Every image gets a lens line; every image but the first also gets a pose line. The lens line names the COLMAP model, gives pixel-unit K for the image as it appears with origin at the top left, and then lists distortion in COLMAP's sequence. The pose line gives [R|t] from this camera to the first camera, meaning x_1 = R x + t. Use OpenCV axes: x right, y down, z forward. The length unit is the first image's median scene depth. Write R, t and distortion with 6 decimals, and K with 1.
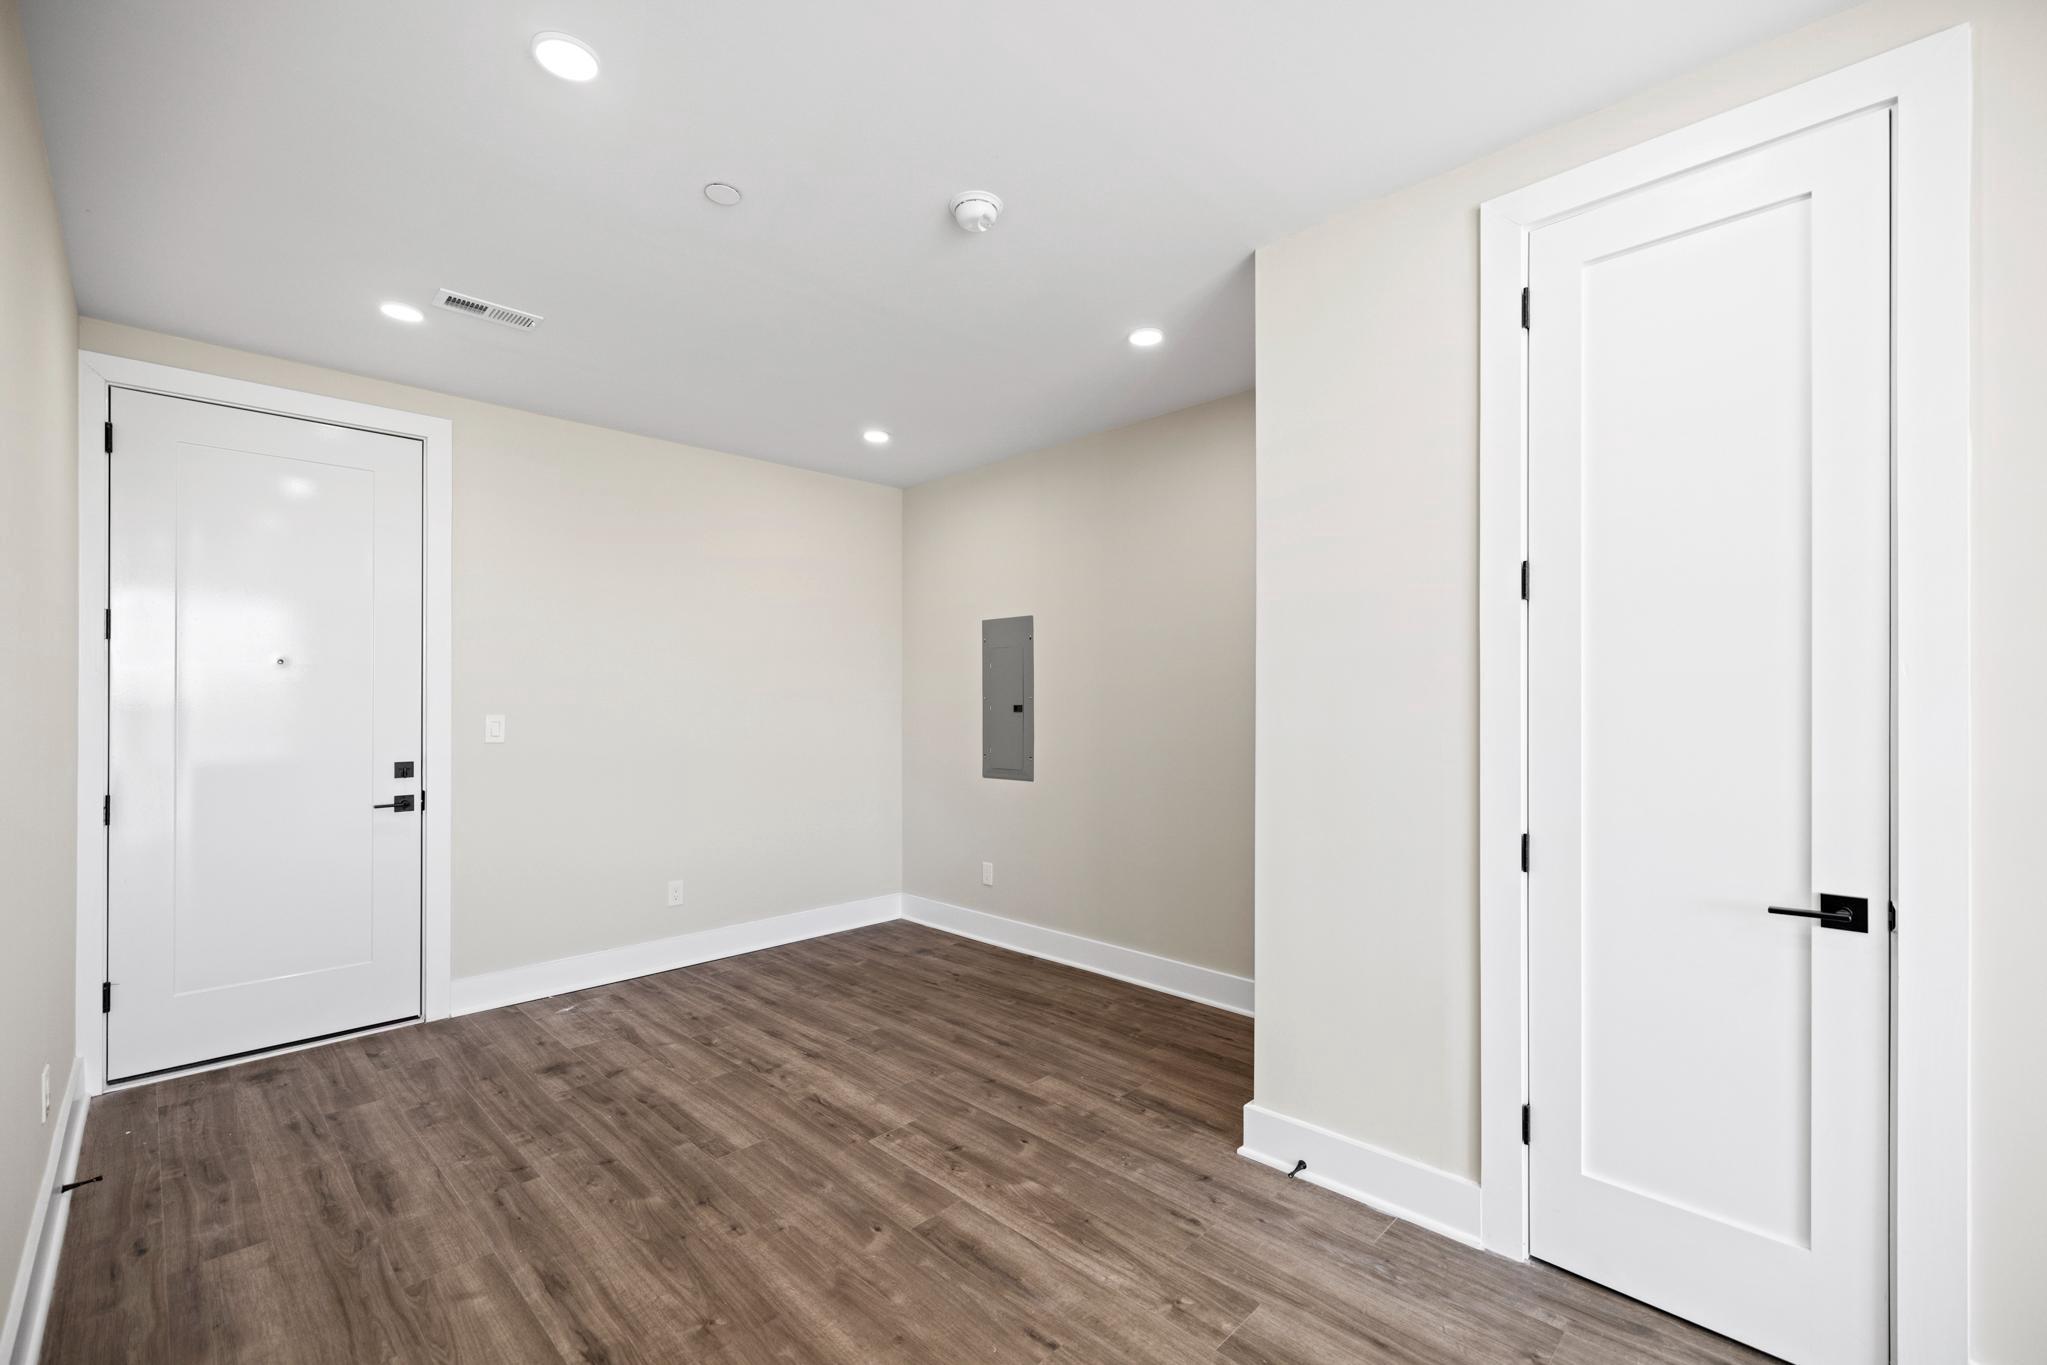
lens RADIAL K [[862.2, 0, 1018.3], [0, 862.2, 698.3], [0, 0, 1]] dist [0.003171, -0.000676]
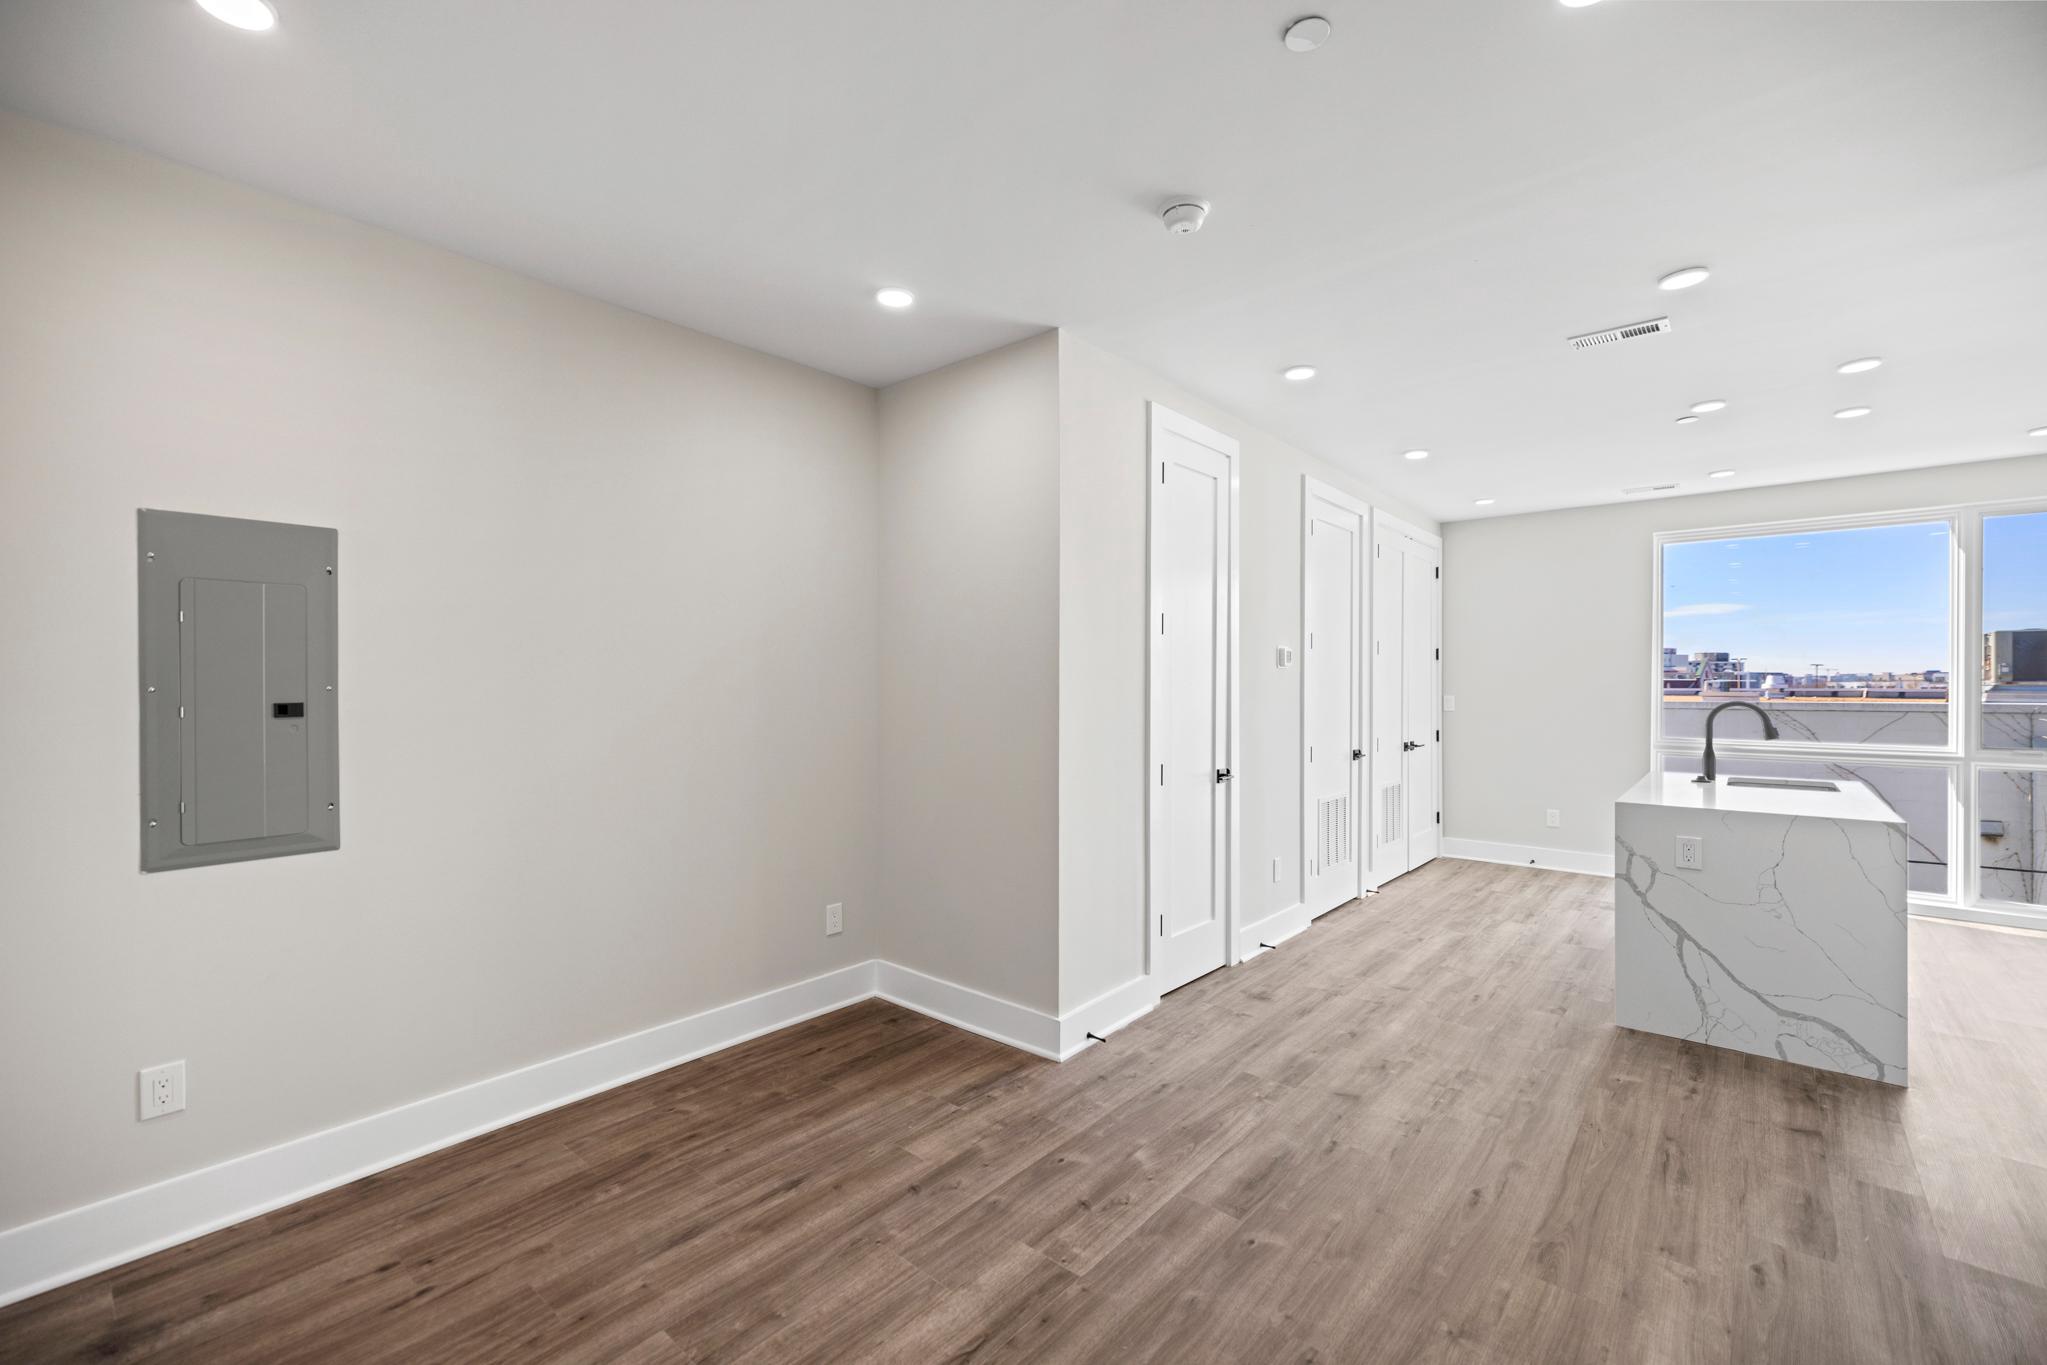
lens RADIAL K [[862.2, 0, 1005.9], [0, 862.2, 684.5], [0, 0, 1]] dist [0.003171, -0.000676]
pose [[-0.060380, -0.000988, 0.998175, -0.925962], [-0.004253, 0.999991, 0.000732, -0.007849], [-0.998166, -0.004201, -0.060384, 1.112599]]
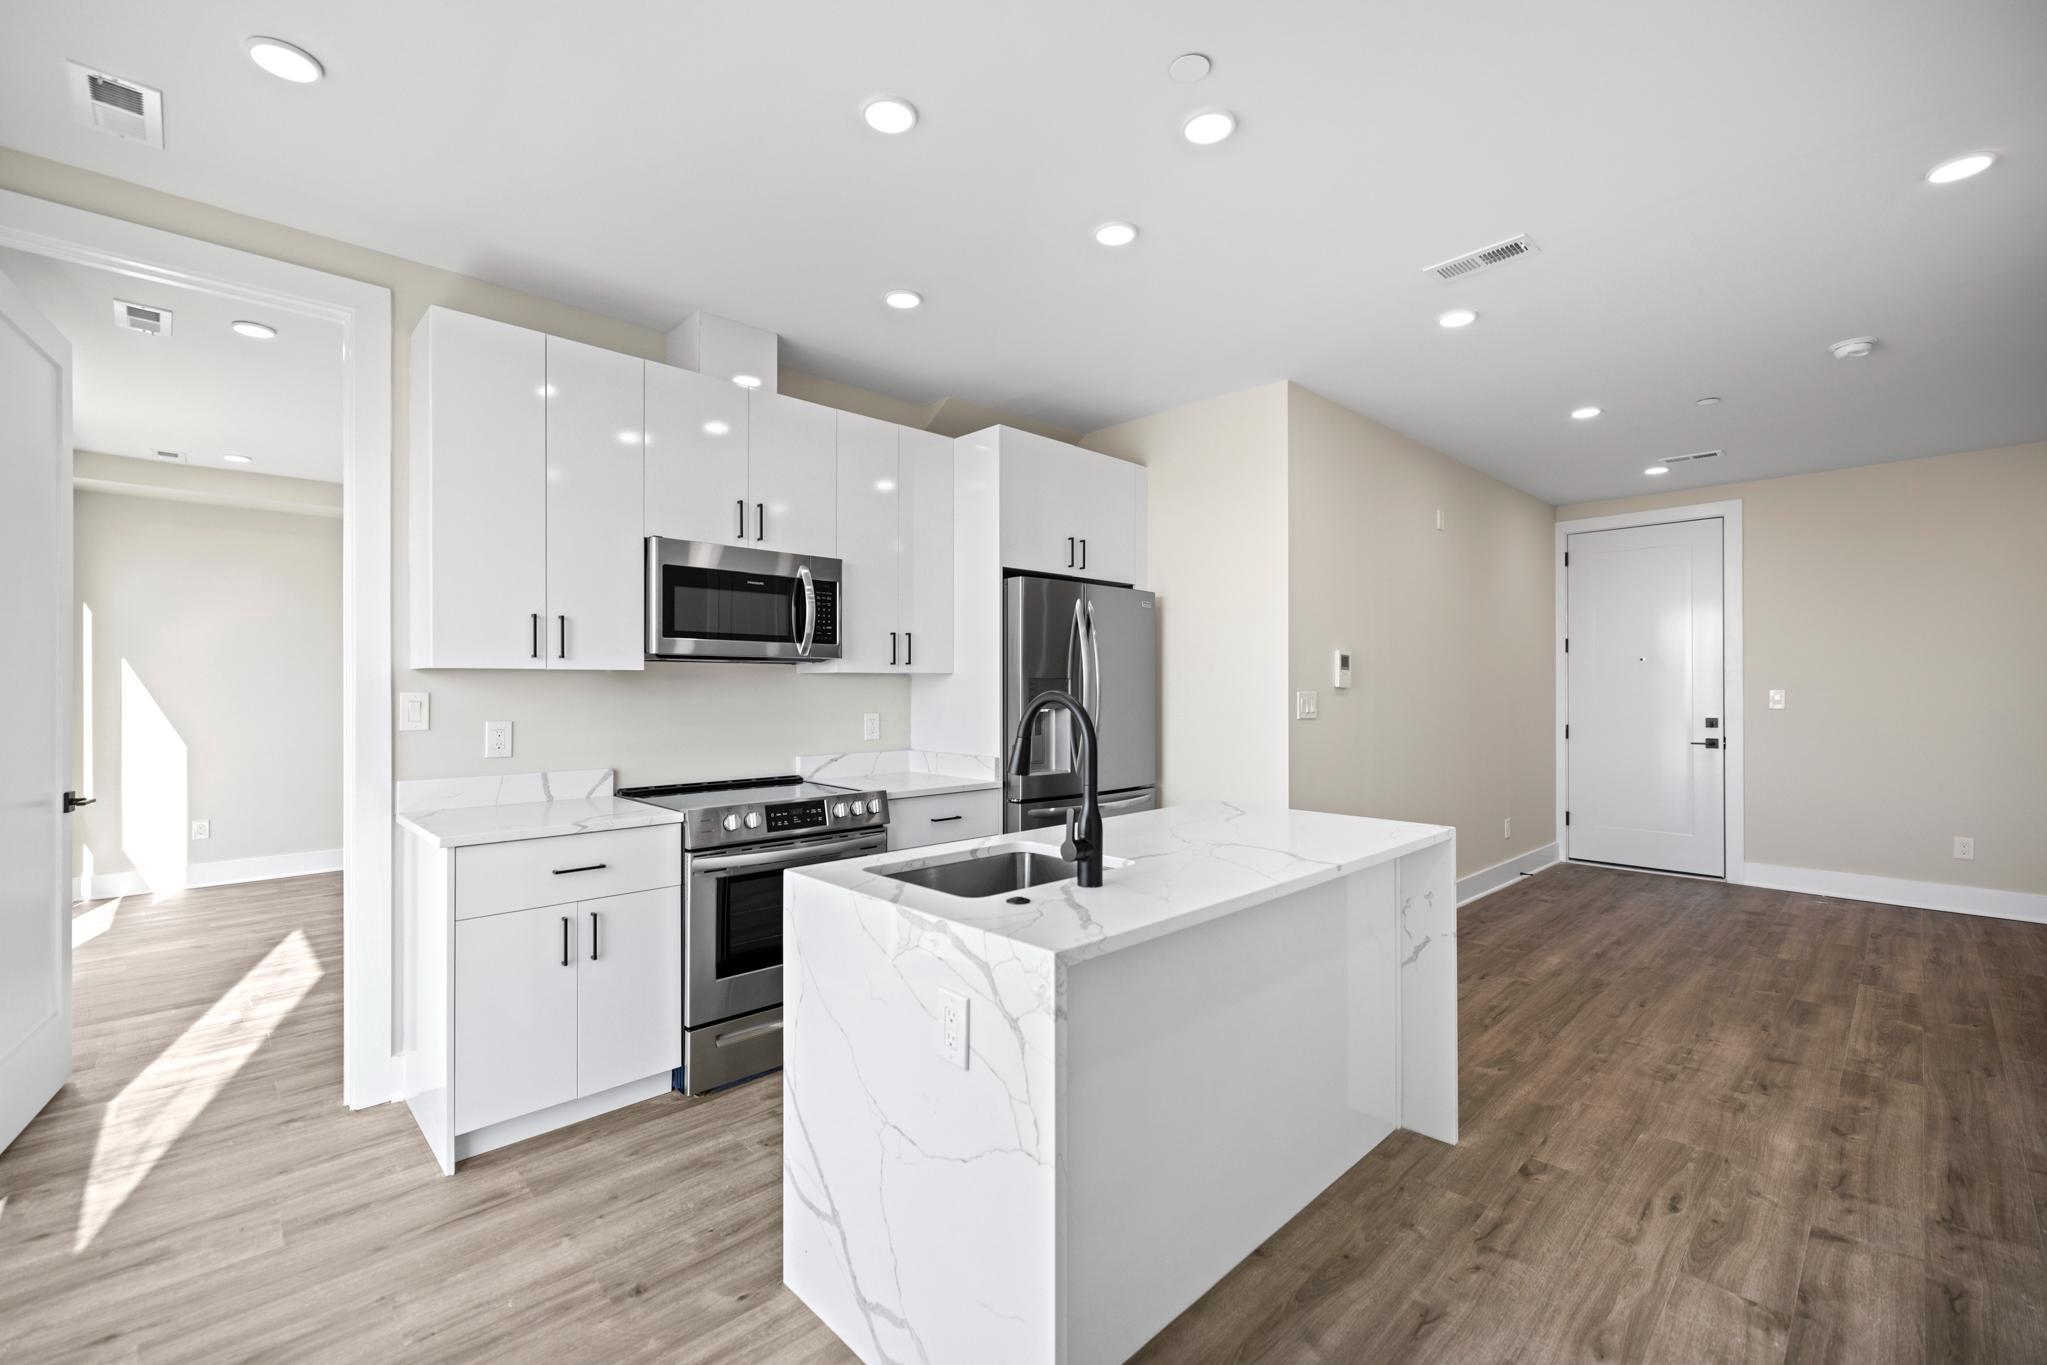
lens RADIAL K [[862.2, 0, 1020.9], [0, 862.2, 686.0], [0, 0, 1]] dist [0.003171, -0.000676]
pose [[-0.024296, -0.001504, -0.999704, 1.291272], [0.003673, 0.999992, -0.001594, 0.015792], [0.999698, -0.003710, -0.024290, -0.353358]]
